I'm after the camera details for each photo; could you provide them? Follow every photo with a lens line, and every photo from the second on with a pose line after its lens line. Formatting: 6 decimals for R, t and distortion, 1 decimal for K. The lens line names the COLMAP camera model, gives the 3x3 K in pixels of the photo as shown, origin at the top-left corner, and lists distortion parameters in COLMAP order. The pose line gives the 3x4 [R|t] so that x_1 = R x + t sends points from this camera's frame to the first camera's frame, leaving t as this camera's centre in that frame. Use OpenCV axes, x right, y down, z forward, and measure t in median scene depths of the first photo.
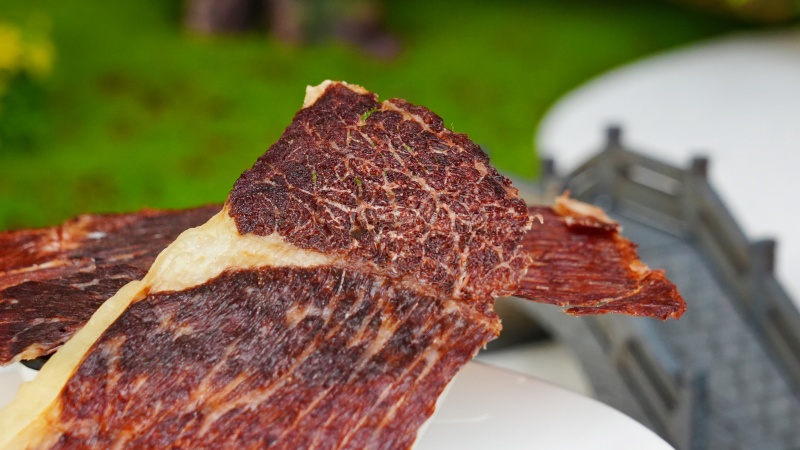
lens RADIAL K [[2498.3, 0, 400.0], [0, 2498.3, 225.0], [0, 0, 1]] dist [-0.446770, 0.619832]
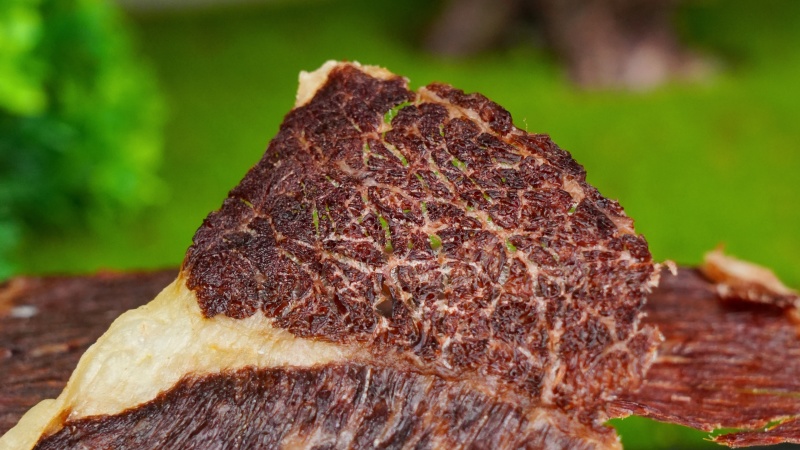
lens RADIAL K [[3323.2, 0, 400.0], [0, 3323.2, 225.0], [0, 0, 1]] dist [-0.101753, -3.671289]
pose [[0.997225, -0.068745, -0.028563, 0.012086], [0.069030, 0.997573, 0.009129, -0.025045], [0.027866, -0.011075, 0.999550, 0.154001]]
